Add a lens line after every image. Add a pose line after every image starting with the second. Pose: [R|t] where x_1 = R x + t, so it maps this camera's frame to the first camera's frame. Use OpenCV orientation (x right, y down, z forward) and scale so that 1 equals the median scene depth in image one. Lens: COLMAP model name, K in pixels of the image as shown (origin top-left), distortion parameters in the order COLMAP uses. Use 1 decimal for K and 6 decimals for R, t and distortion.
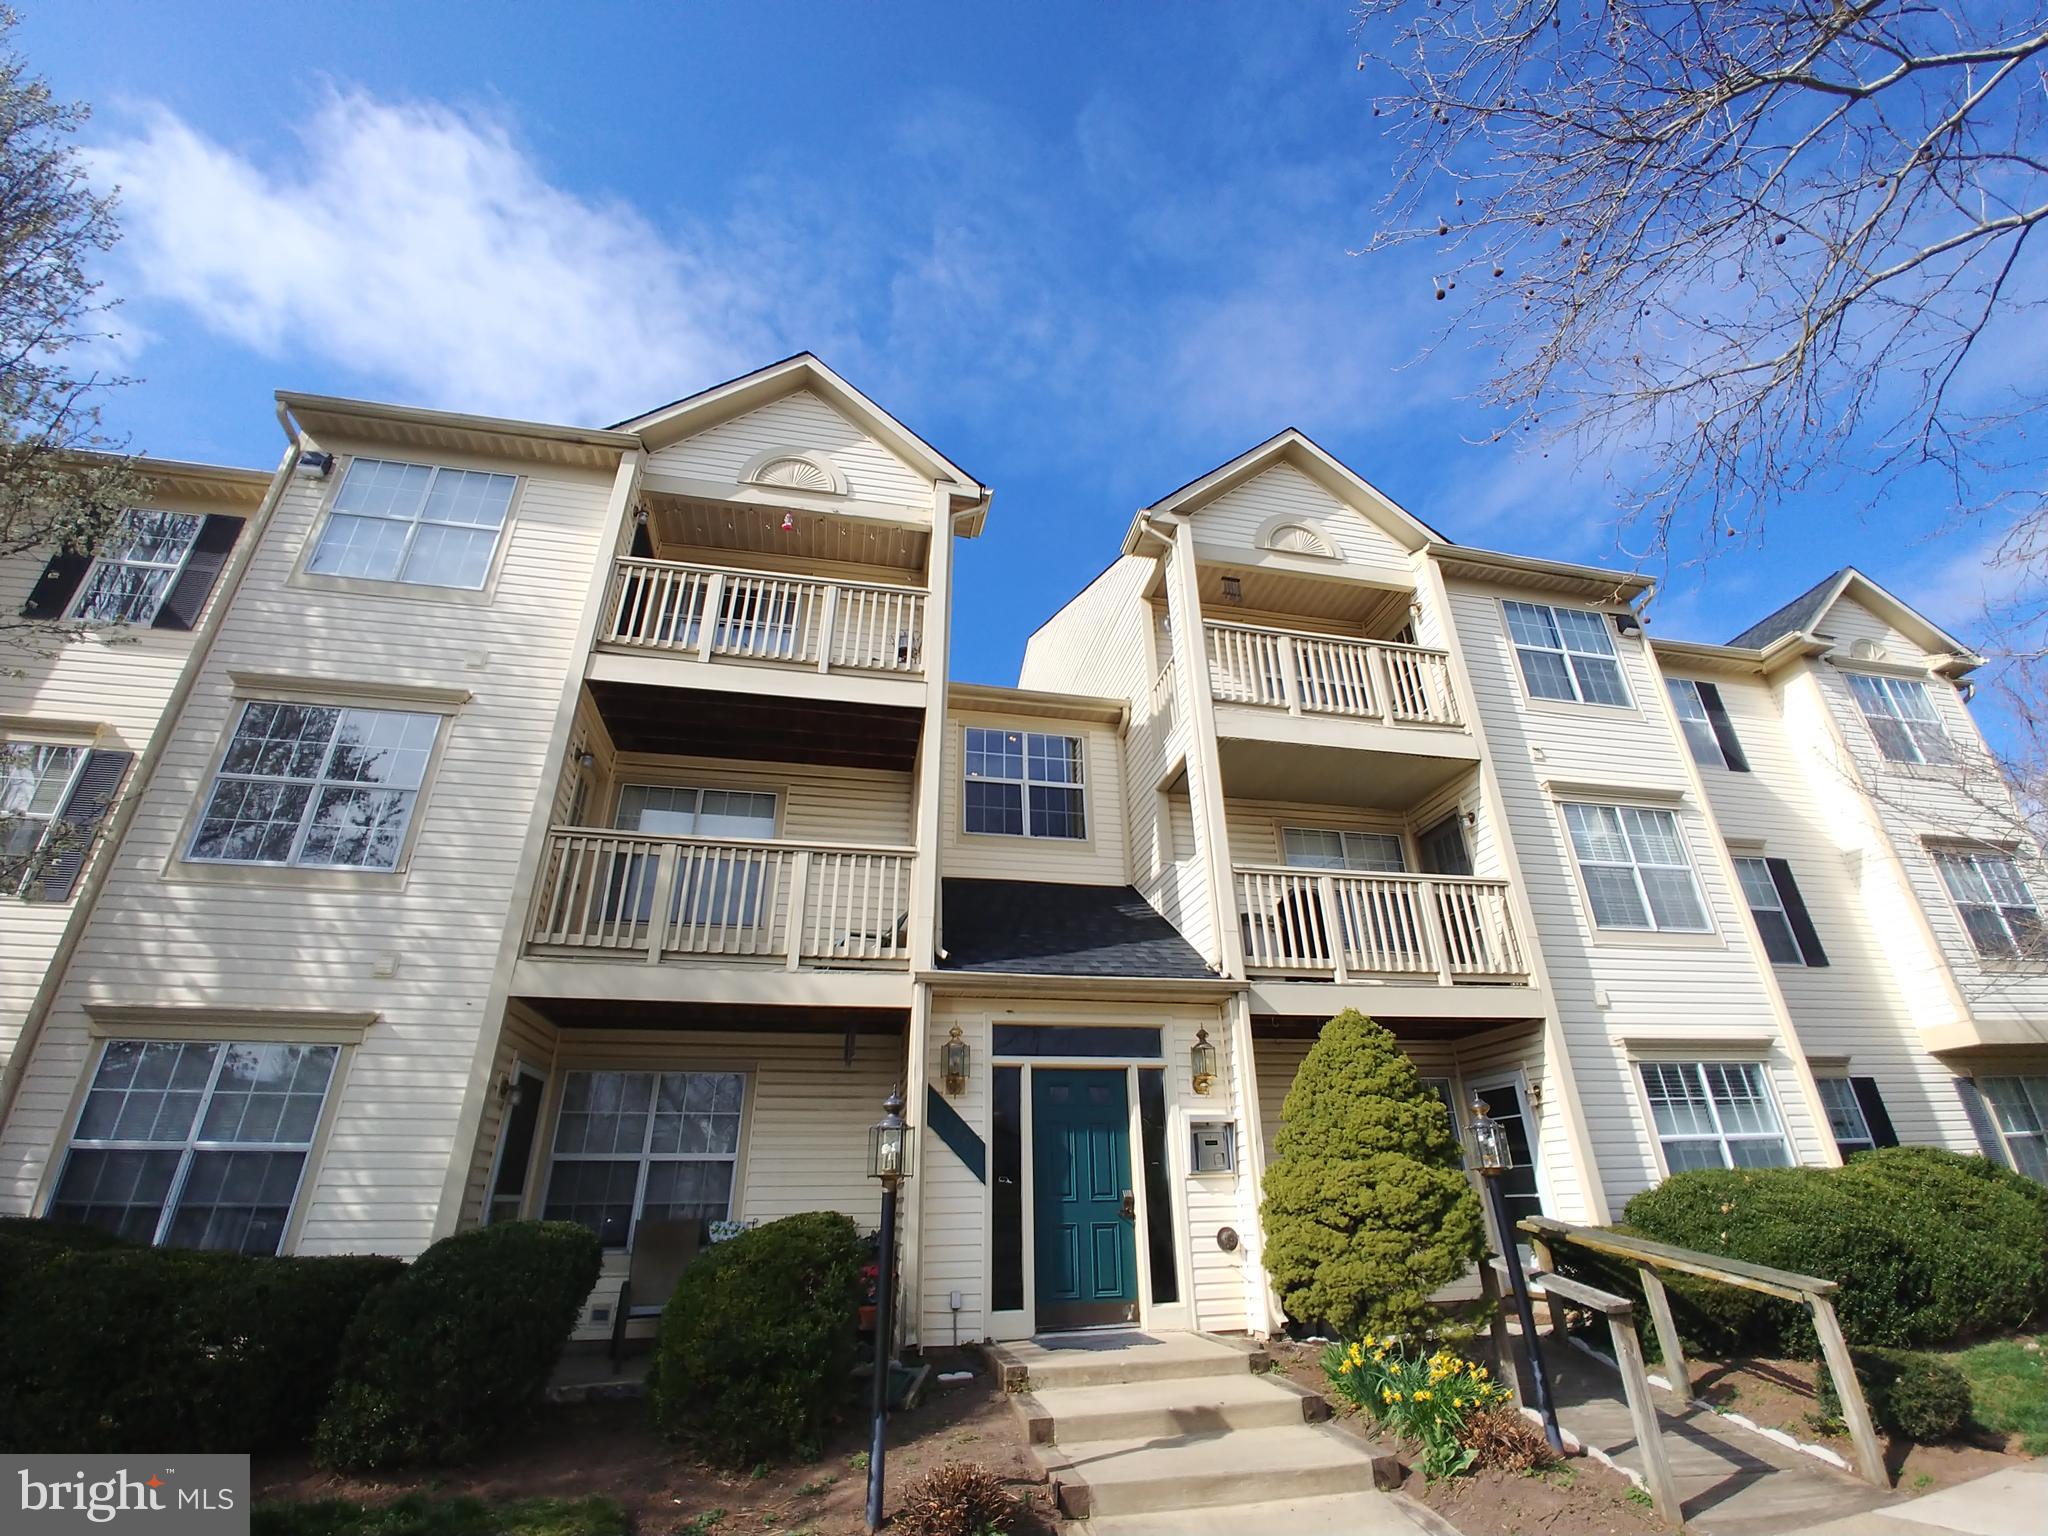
lens RADIAL K [[883.3, 0, 1036.6], [0, 883.3, 757.2], [0, 0, 1]] dist [-0.033167, 0.008195]
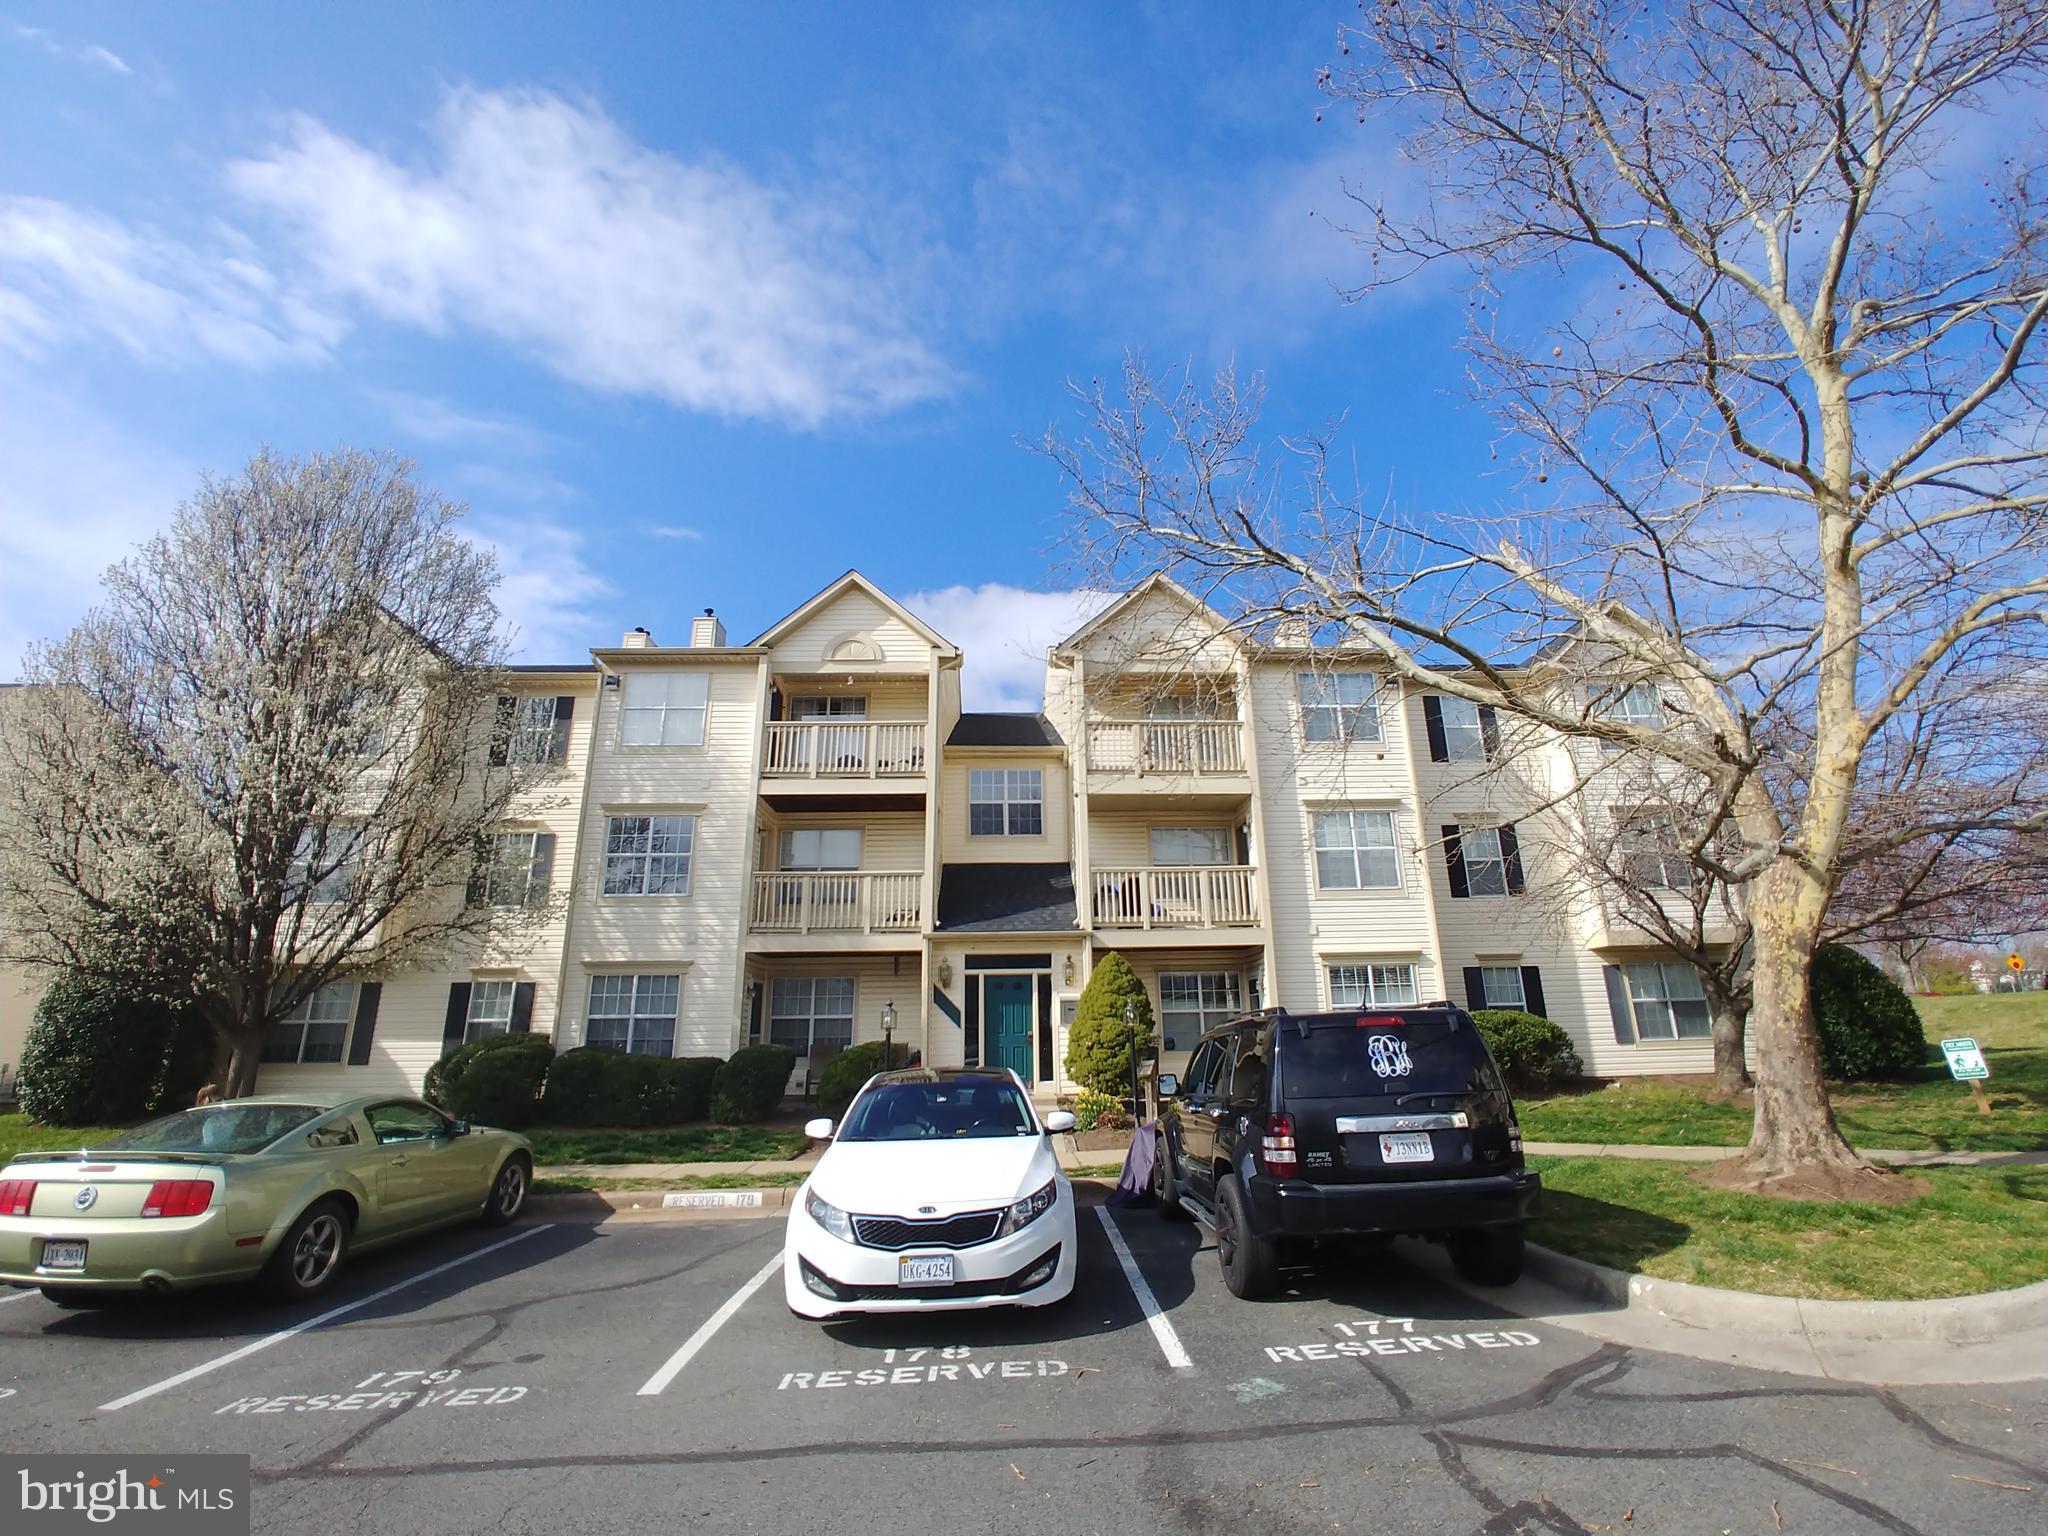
lens RADIAL K [[883.3, 0, 1036.6], [0, 883.3, 757.2], [0, 0, 1]] dist [-0.033167, 0.008195]
pose [[0.985016, -0.054994, -0.163463, 0.406461], [0.078559, 0.986832, 0.141388, -0.367135], [0.153535, -0.152111, 0.976365, -0.779661]]
